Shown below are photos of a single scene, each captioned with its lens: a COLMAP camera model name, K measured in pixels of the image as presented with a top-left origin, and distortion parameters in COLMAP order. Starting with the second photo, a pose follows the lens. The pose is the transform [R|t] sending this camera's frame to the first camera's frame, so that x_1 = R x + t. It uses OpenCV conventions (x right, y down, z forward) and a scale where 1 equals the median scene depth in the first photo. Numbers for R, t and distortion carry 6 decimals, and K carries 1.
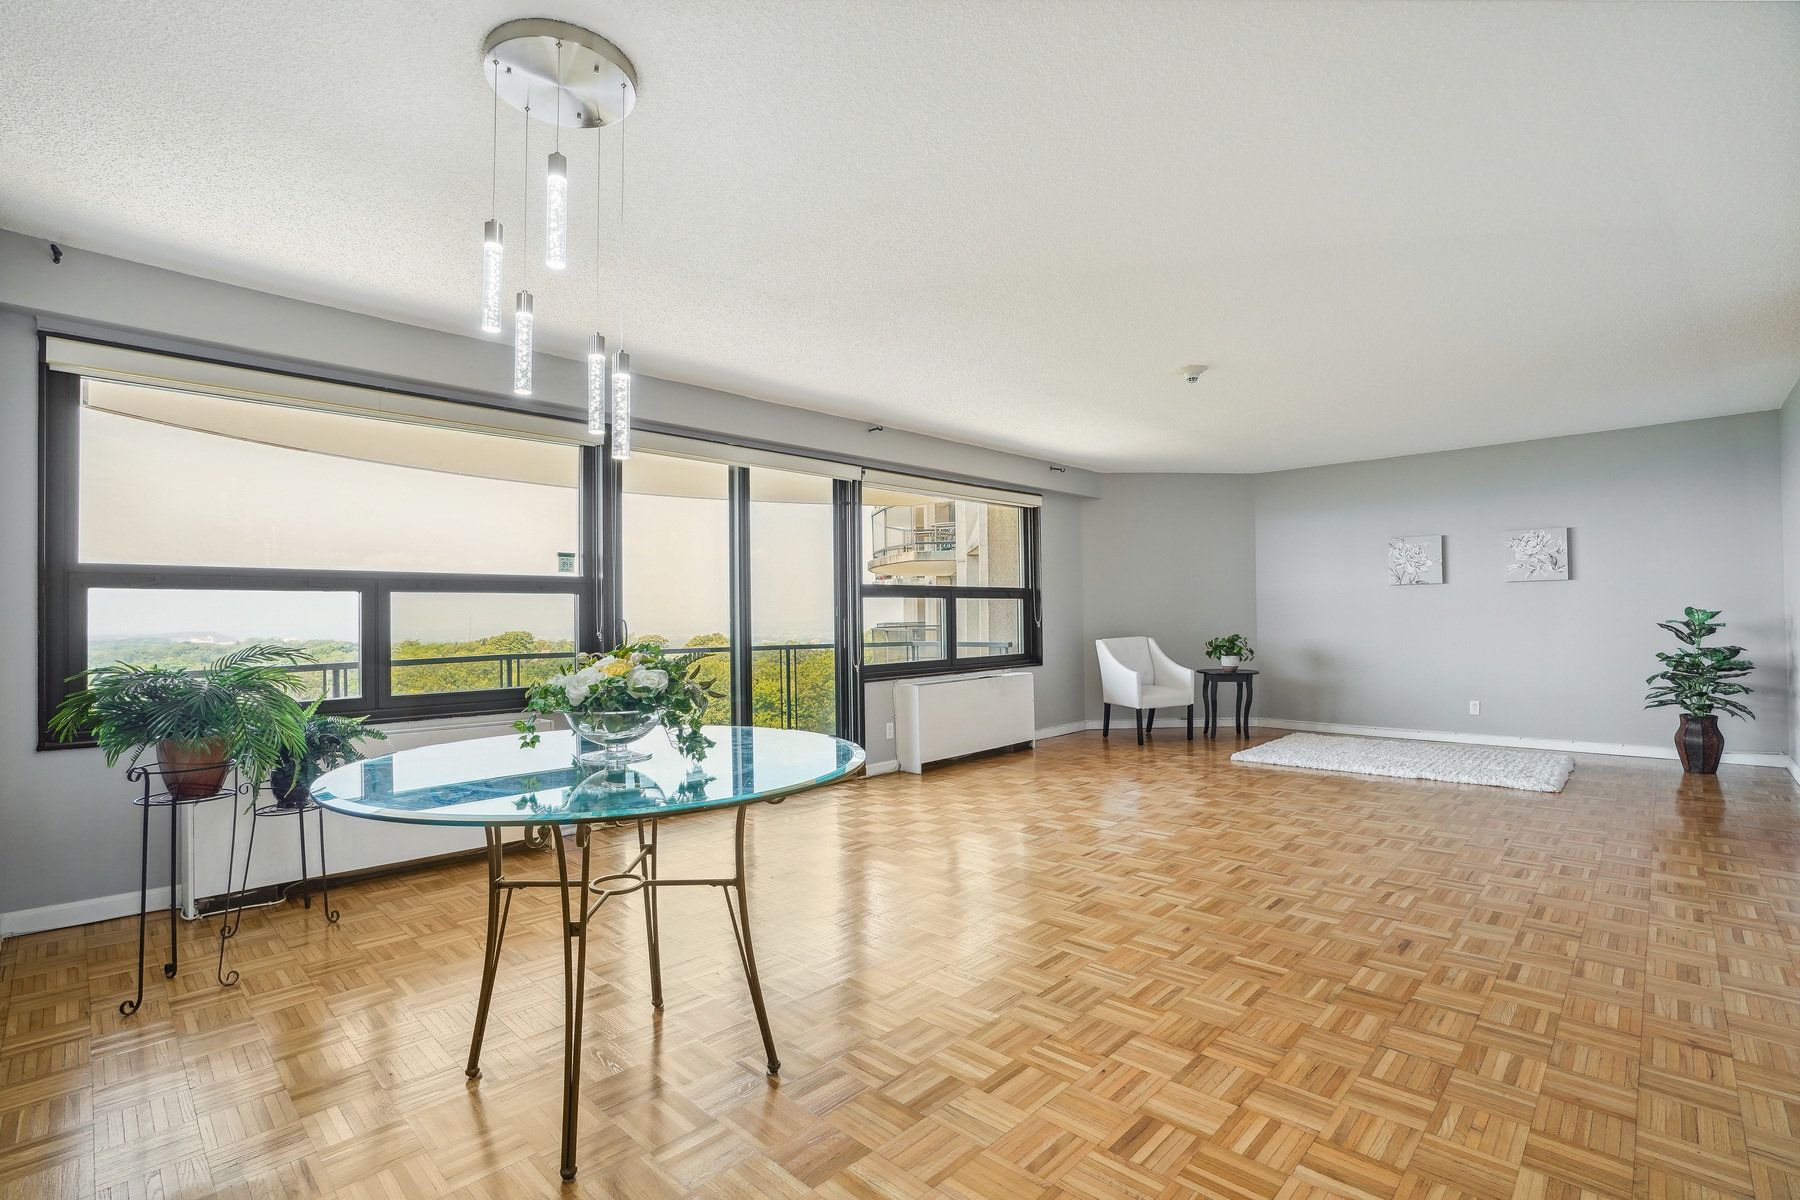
lens RADIAL K [[837.0, 0, 892.1], [0, 837.0, 607.2], [0, 0, 1]] dist [-0.058573, 0.018617]
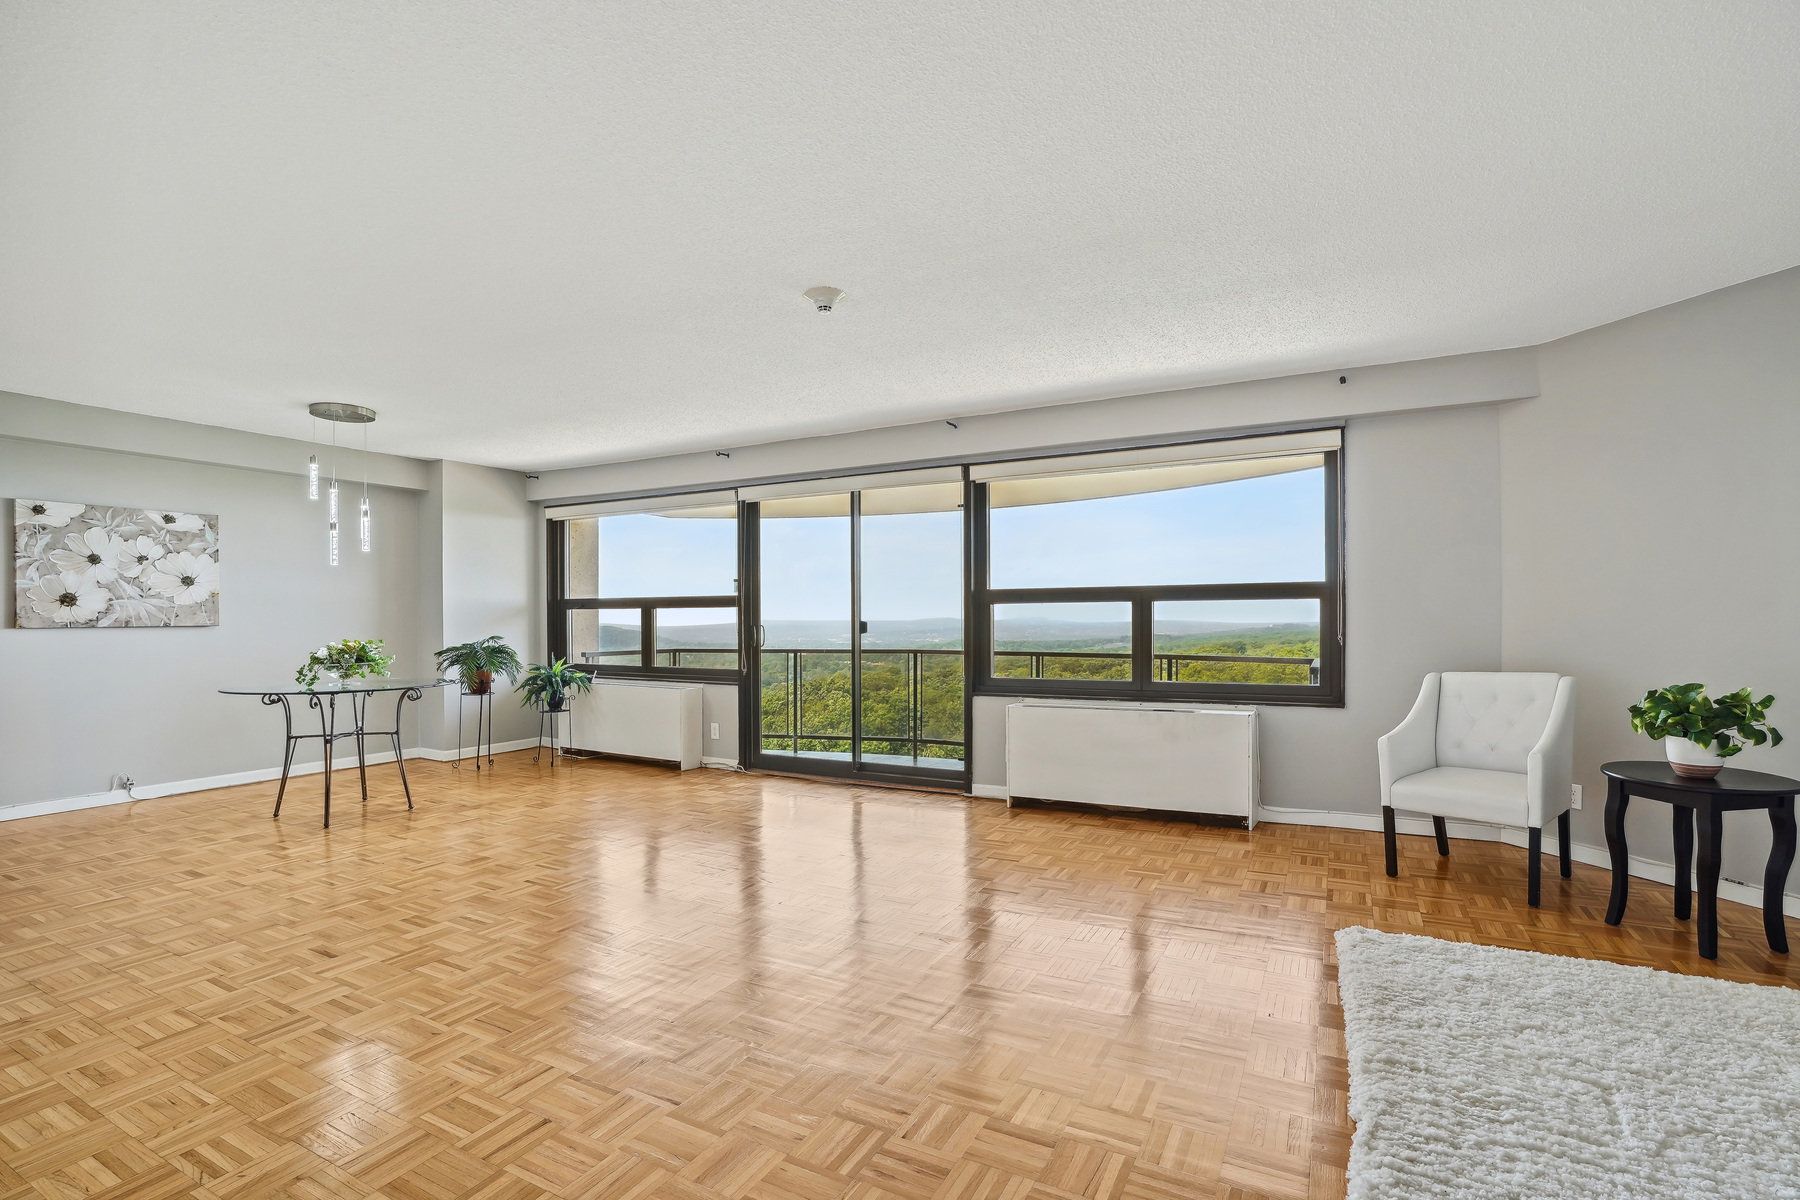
lens RADIAL K [[837.0, 0, 894.5], [0, 837.0, 617.5], [0, 0, 1]] dist [-0.058573, 0.018617]
pose [[0.264102, 0.009235, -0.964451, 0.925738], [0.012960, 0.999830, 0.013123, -0.010976], [0.964408, -0.015966, 0.263937, 0.728667]]
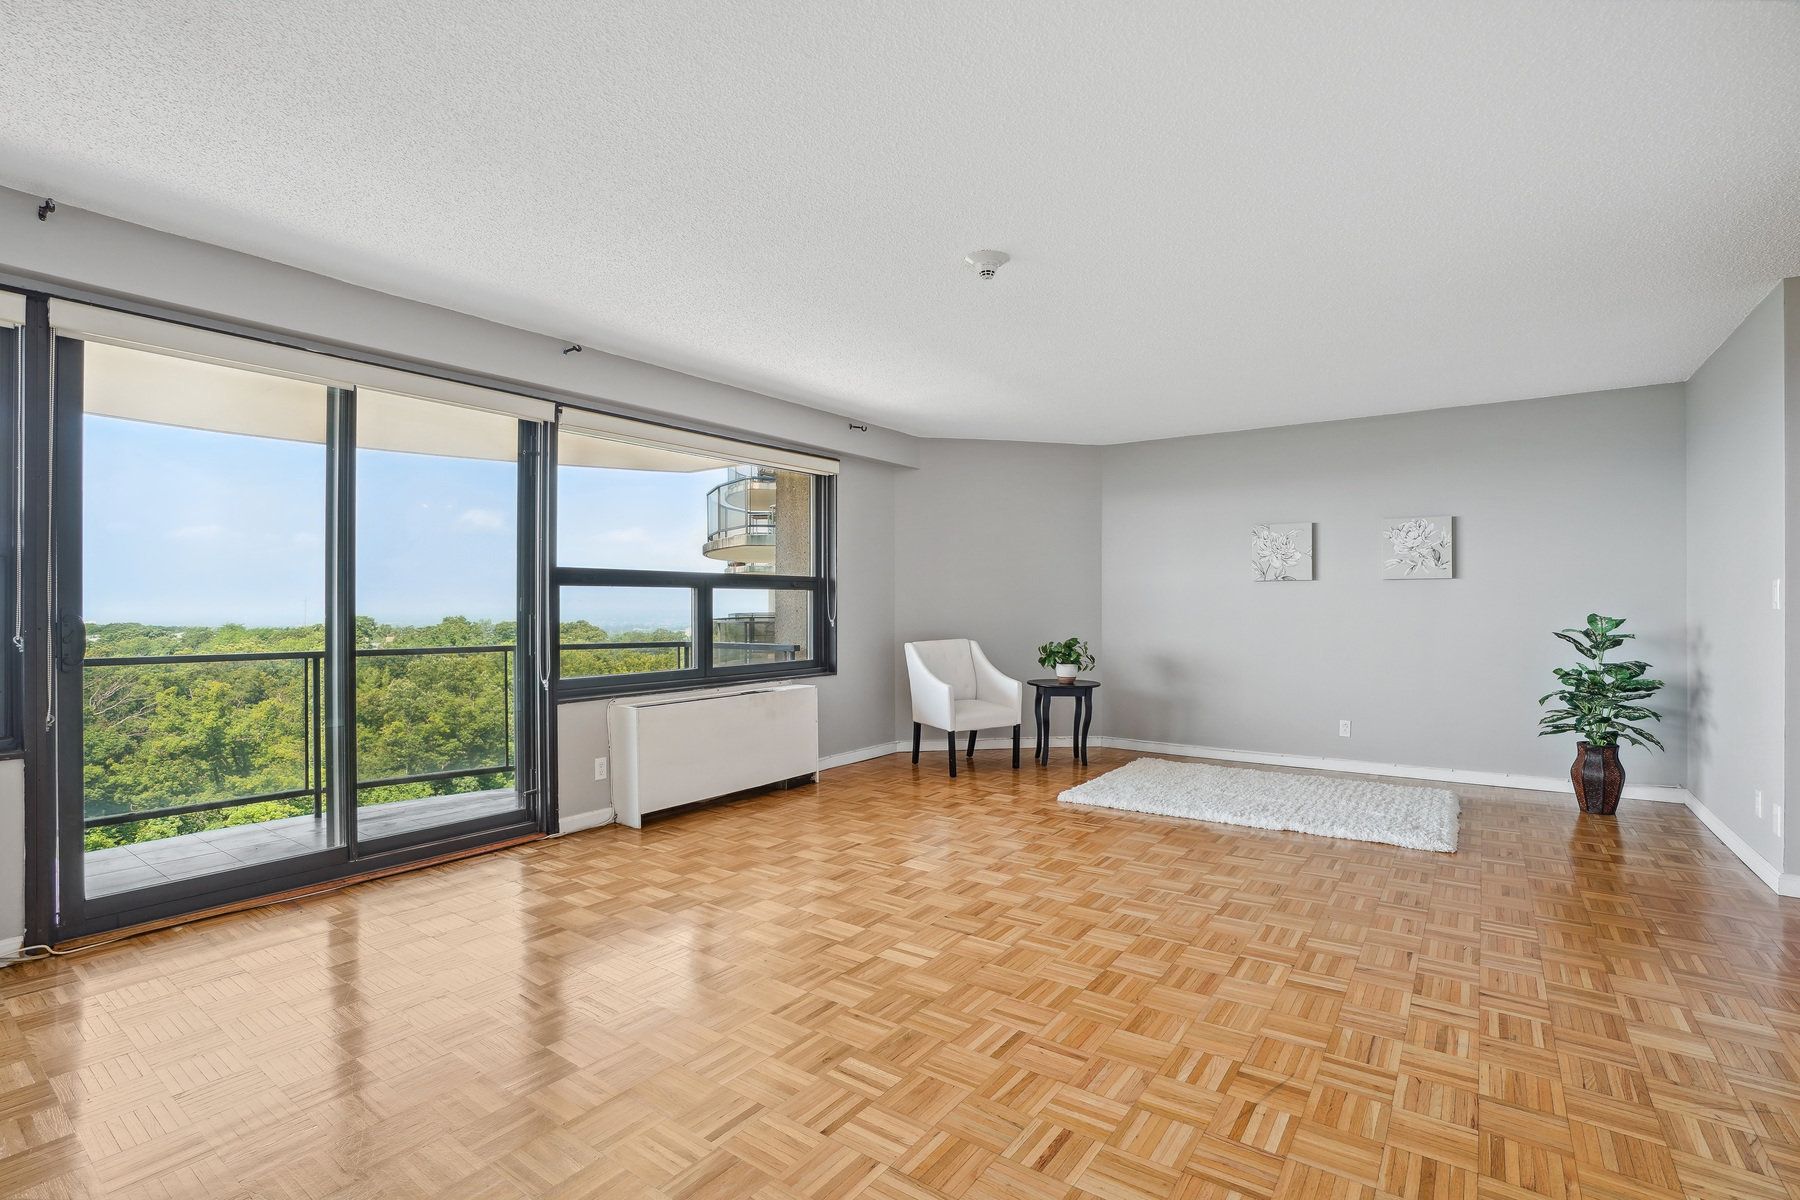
lens RADIAL K [[837.0, 0, 890.8], [0, 837.0, 606.1], [0, 0, 1]] dist [-0.058573, 0.018617]
pose [[0.990437, 0.013175, 0.137335, 0.162436], [-0.014835, 0.999829, 0.011070, -0.006633], [-0.137165, -0.013002, 0.990463, 0.277643]]
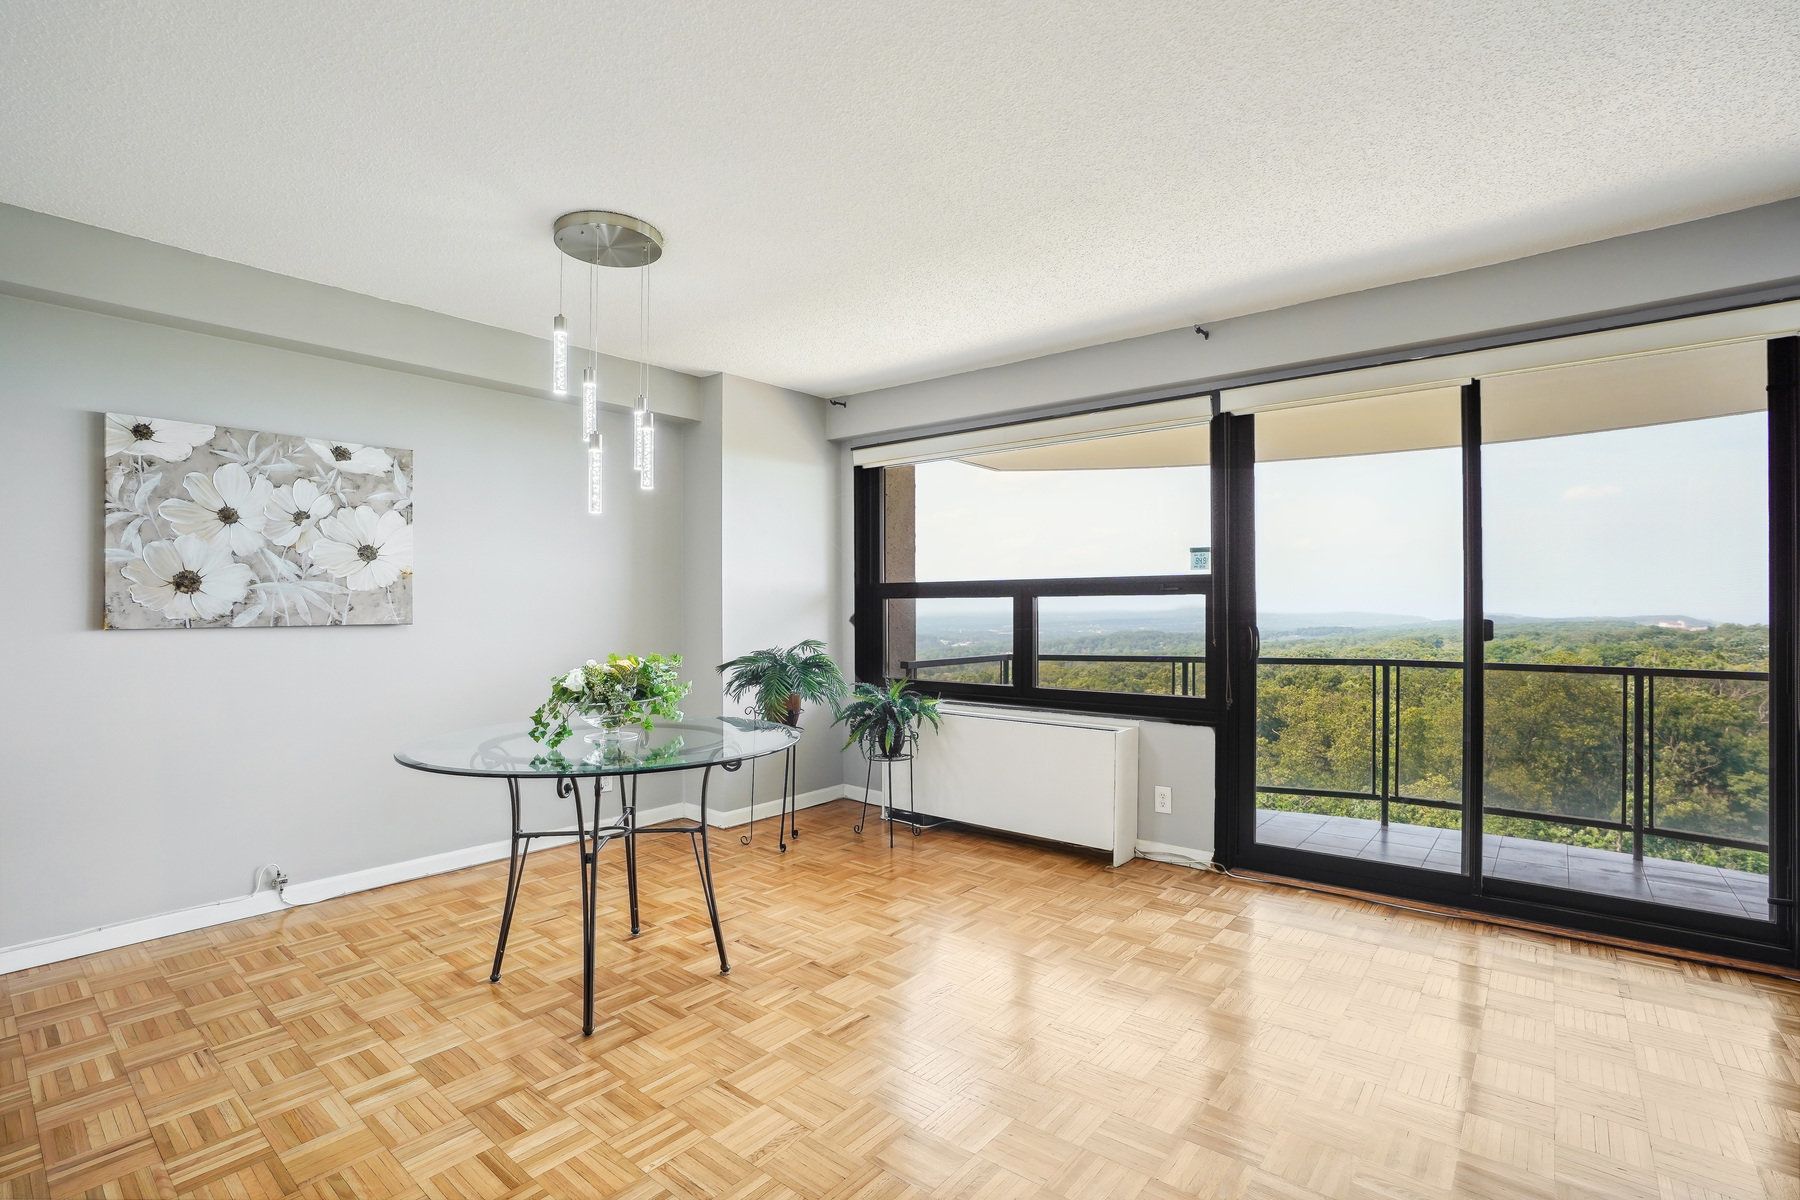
lens RADIAL K [[837.0, 0, 898.1], [0, 837.0, 601.4], [0, 0, 1]] dist [-0.058573, 0.018617]
pose [[0.072398, -0.000035, -0.997376, 0.384395], [0.014994, 0.999887, 0.001054, -0.011163], [0.997263, -0.015031, 0.072390, 0.510401]]
